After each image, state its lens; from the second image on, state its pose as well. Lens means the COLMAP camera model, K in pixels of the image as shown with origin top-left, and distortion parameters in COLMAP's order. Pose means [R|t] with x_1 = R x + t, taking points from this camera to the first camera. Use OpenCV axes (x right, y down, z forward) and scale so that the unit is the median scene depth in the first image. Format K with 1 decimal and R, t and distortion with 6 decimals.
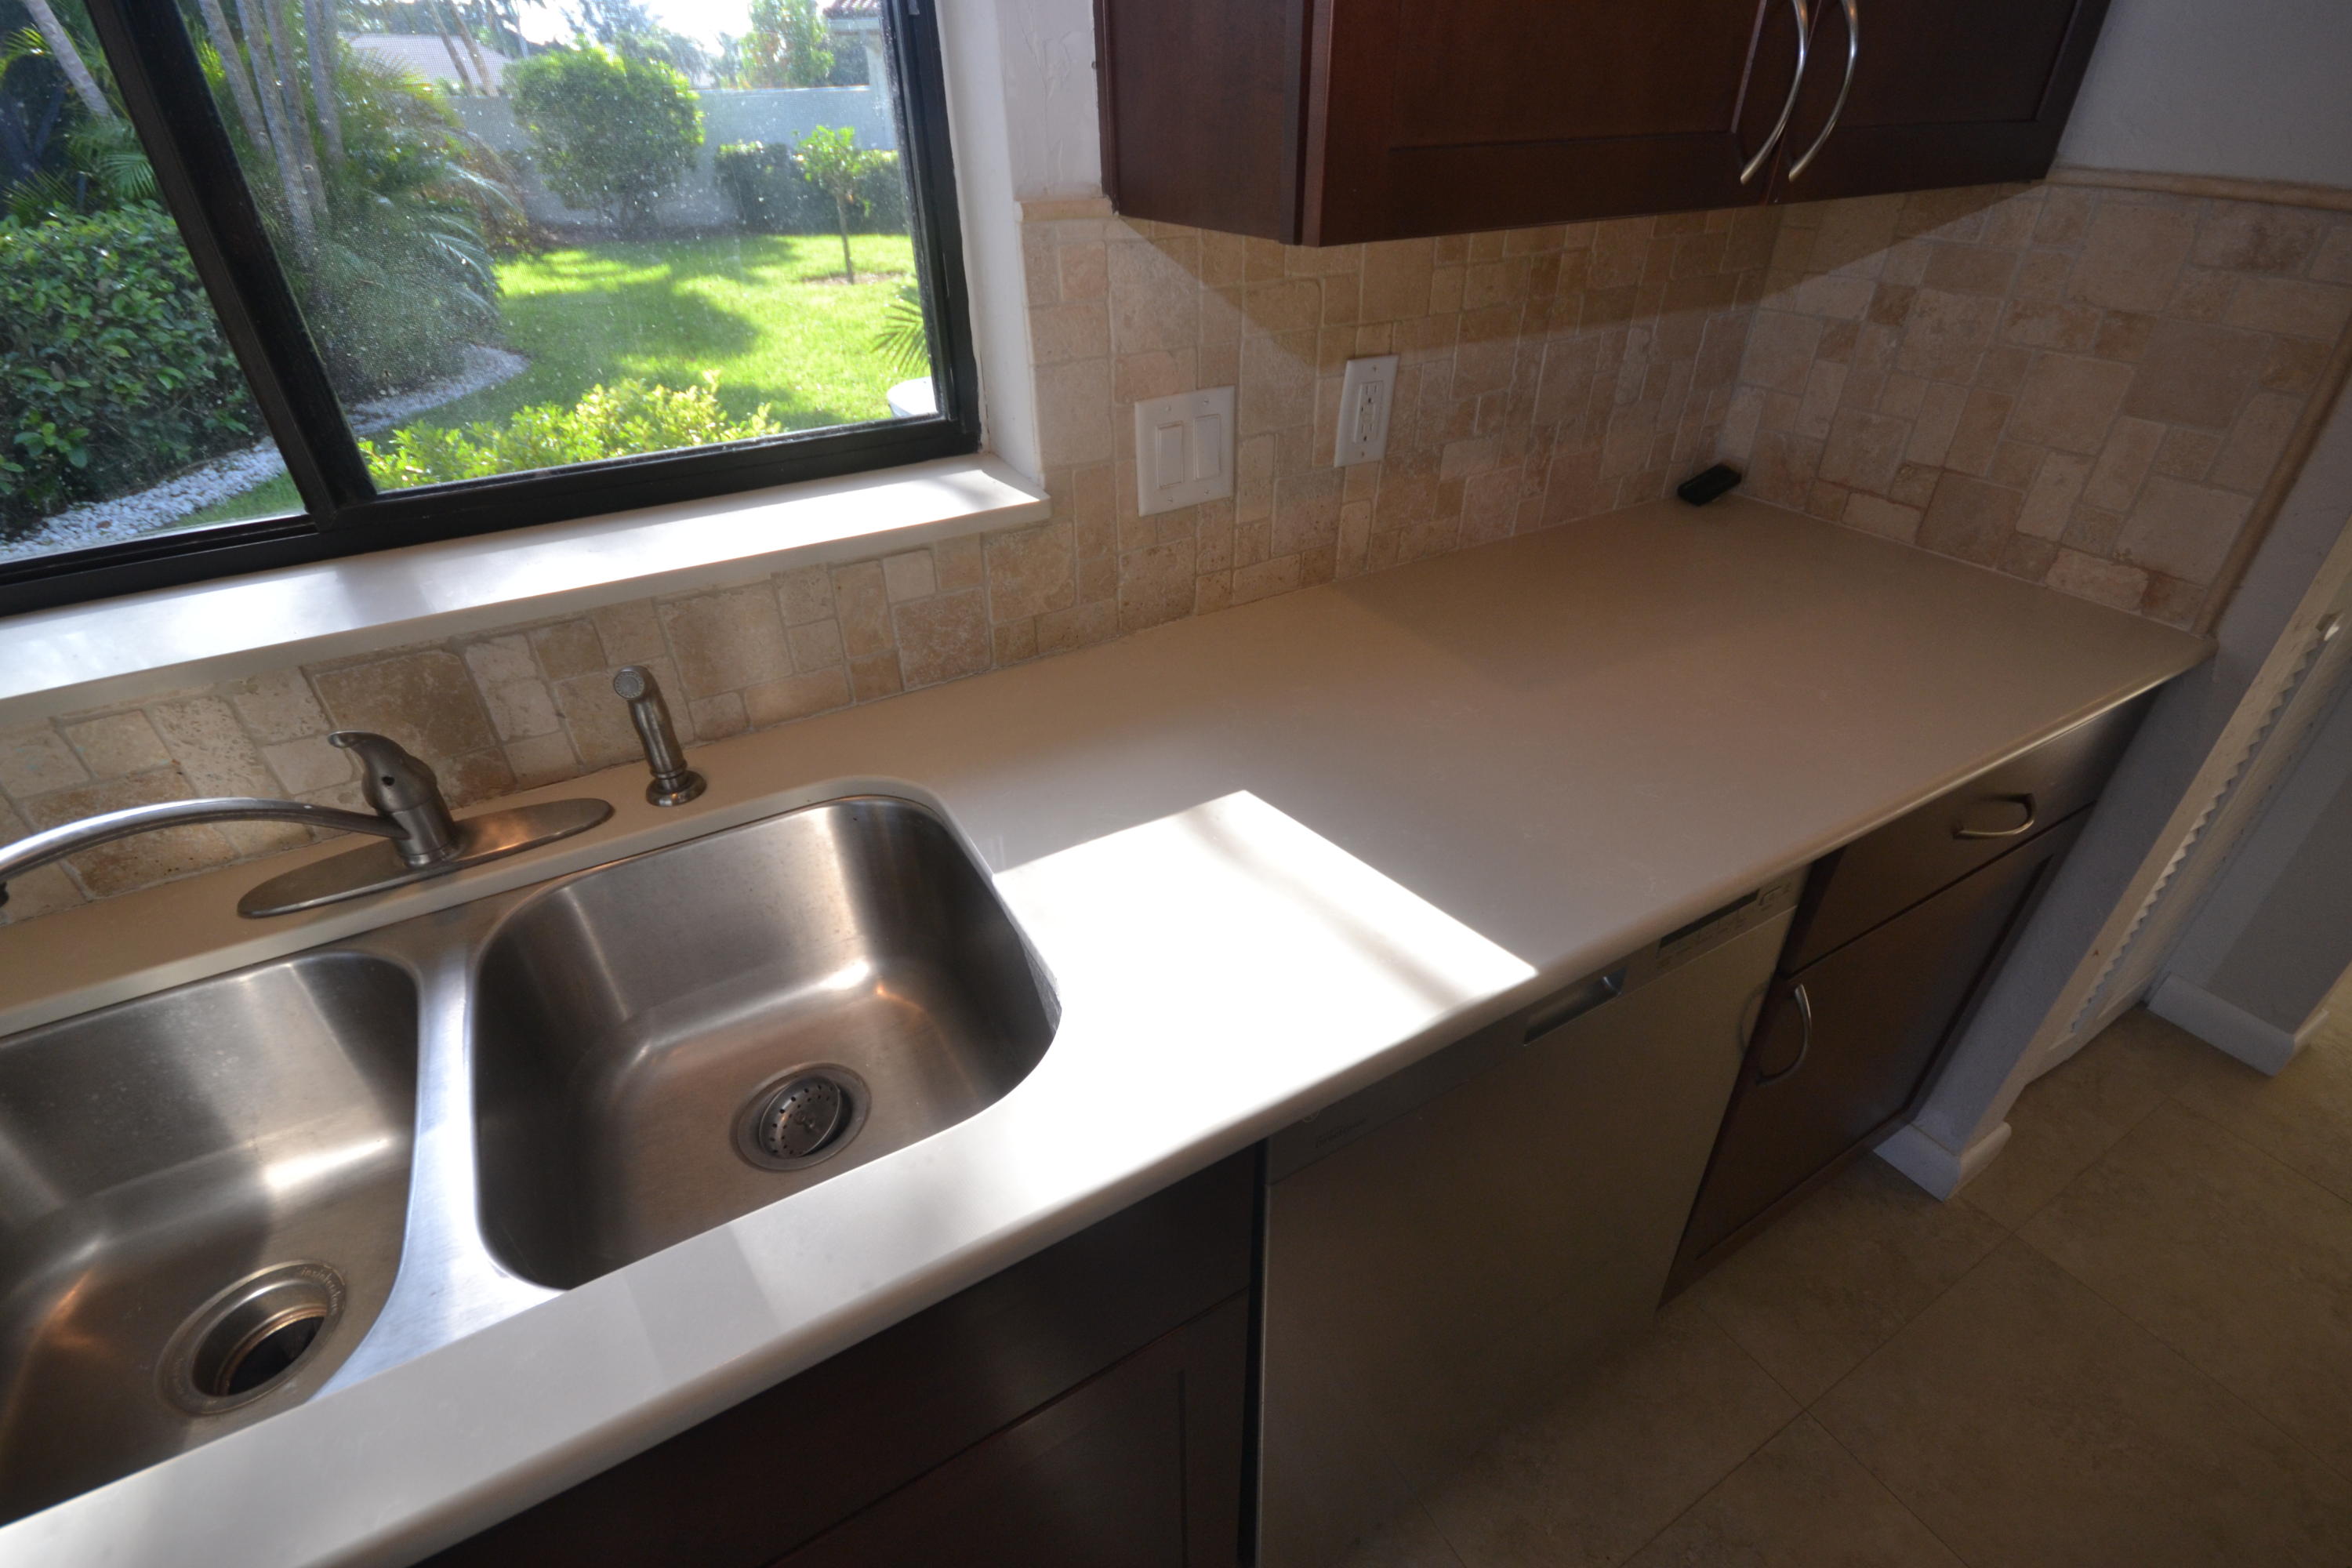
lens RADIAL K [[1066.3, 0, 1176.0], [0, 1066.3, 784.0], [0, 0, 1]] dist [0.011259, -0.013382]
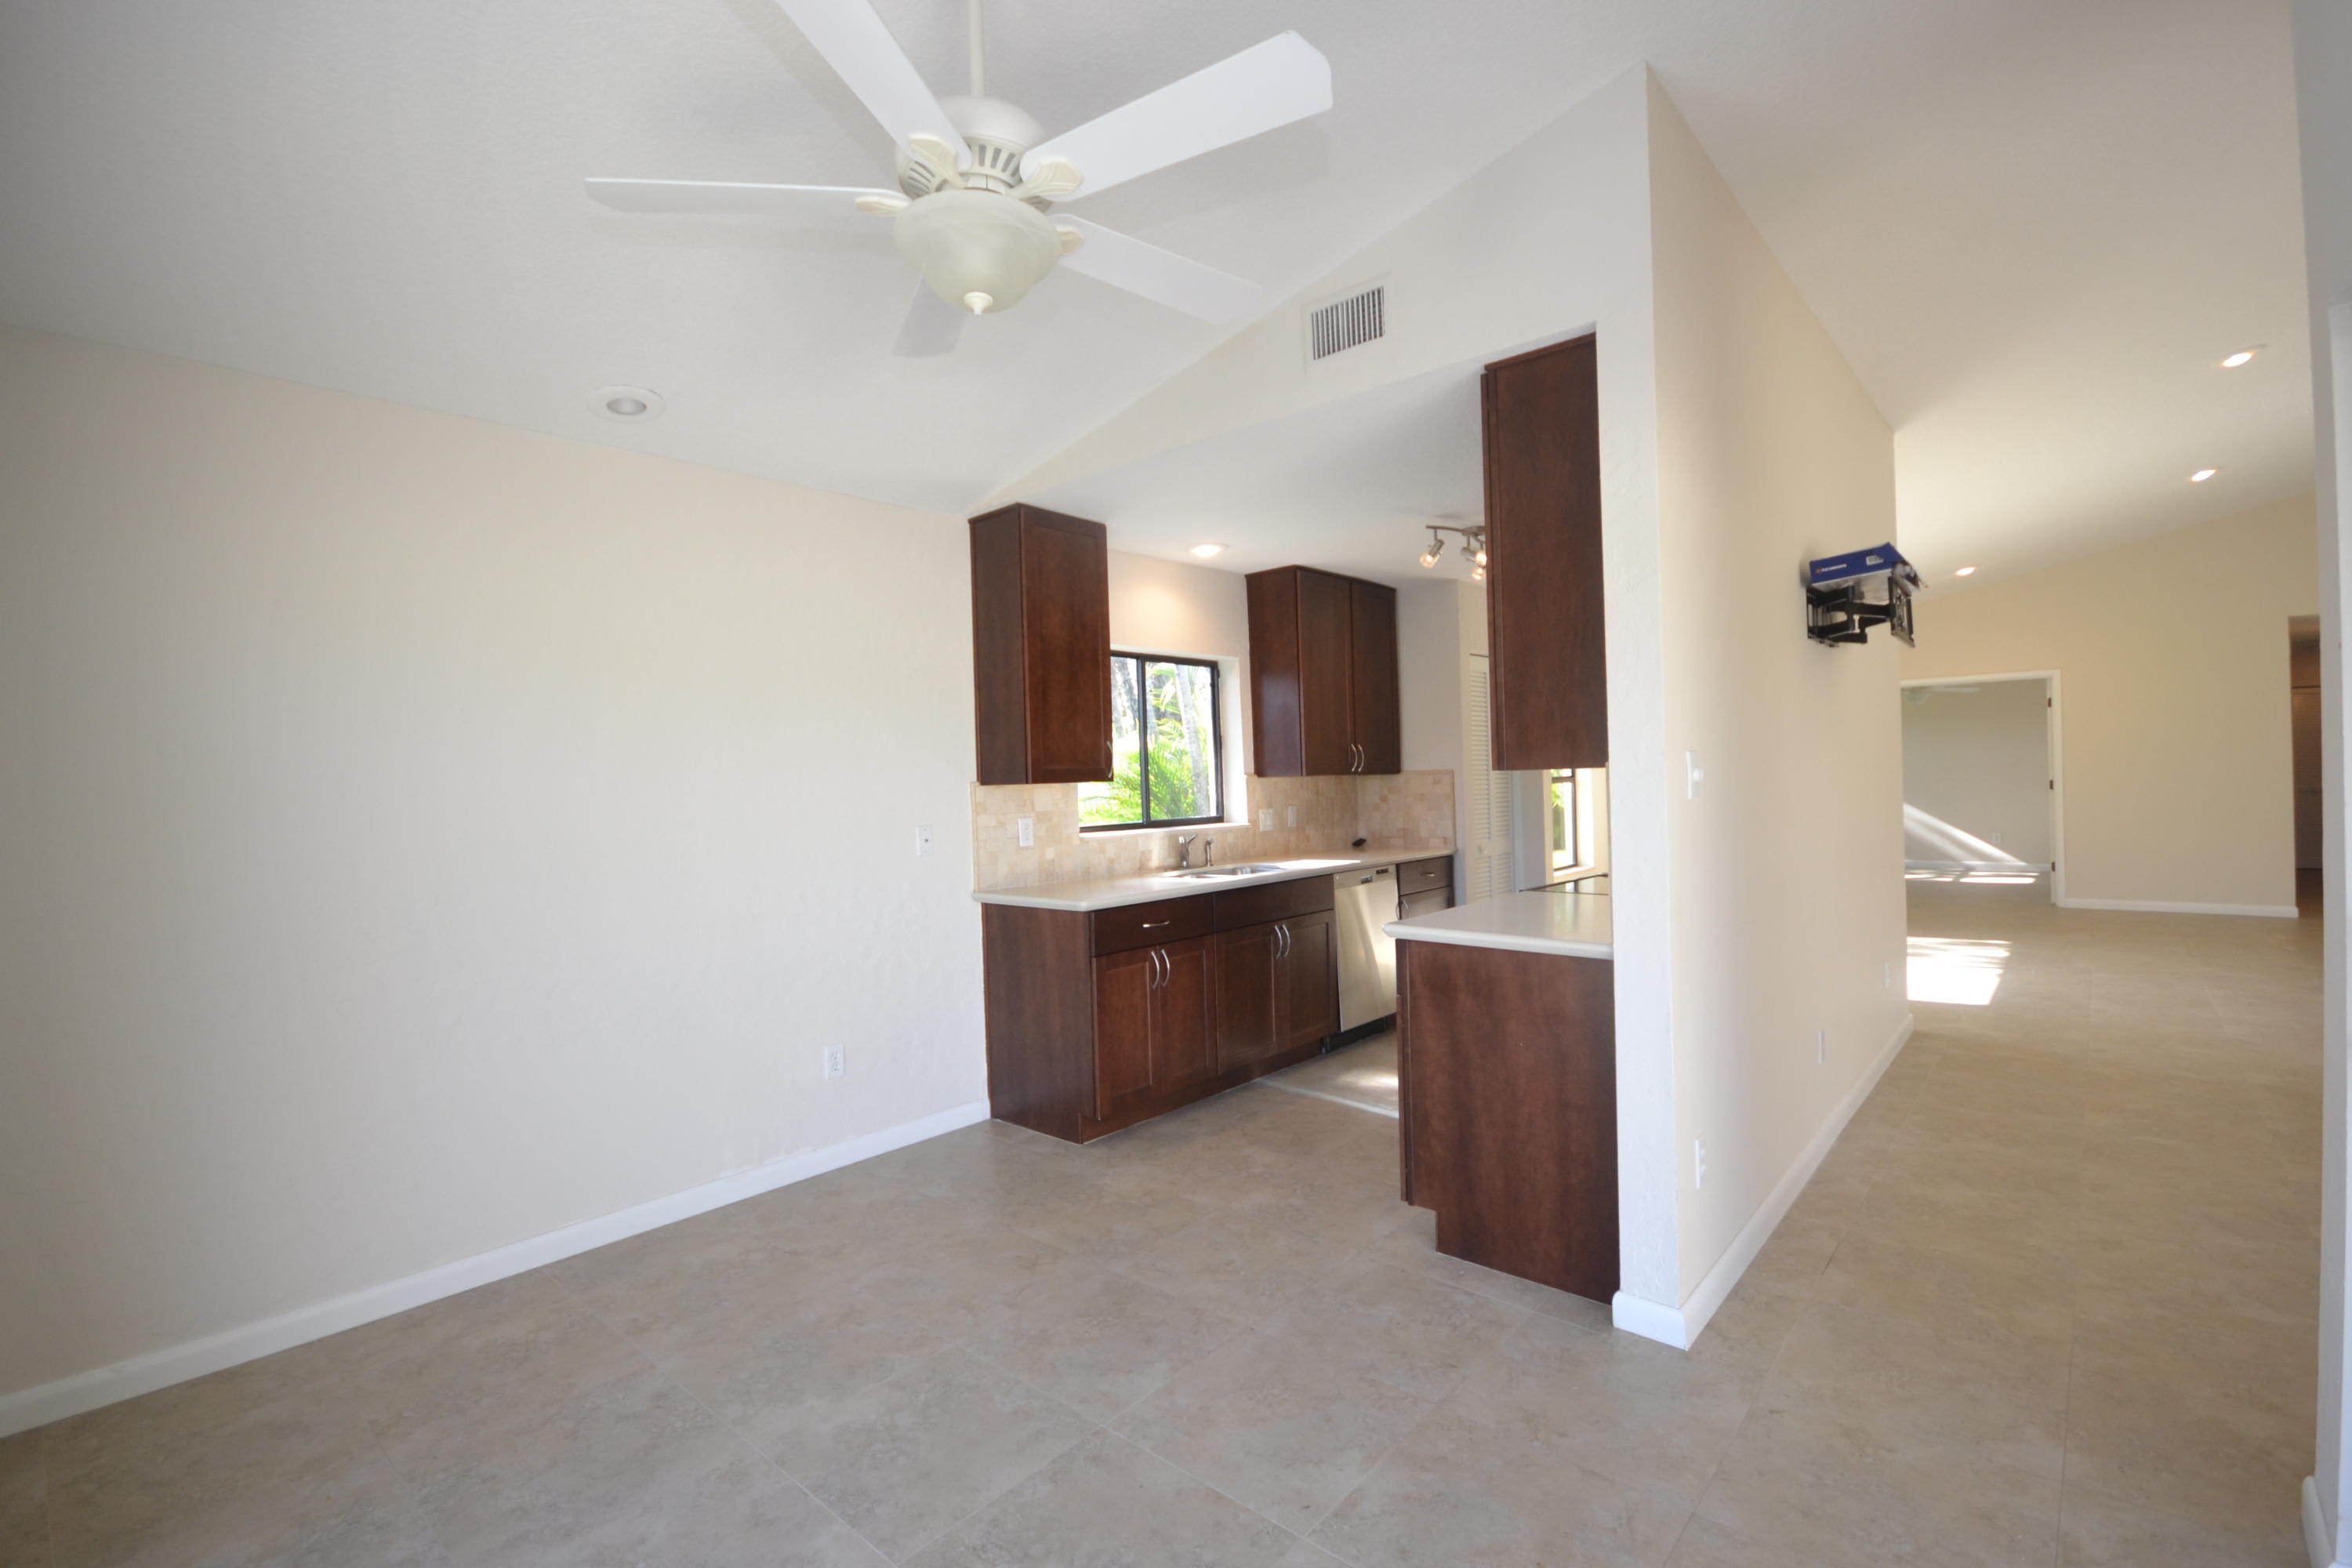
lens RADIAL K [[1040.7, 0, 1169.2], [0, 1040.7, 785.1], [0, 0, 1]] dist [0.007163, -0.012945]
pose [[0.952199, -0.020537, 0.304789, -1.871487], [0.187182, 0.827715, -0.529009, 2.013908], [-0.241414, 0.560773, 0.791993, -2.804856]]
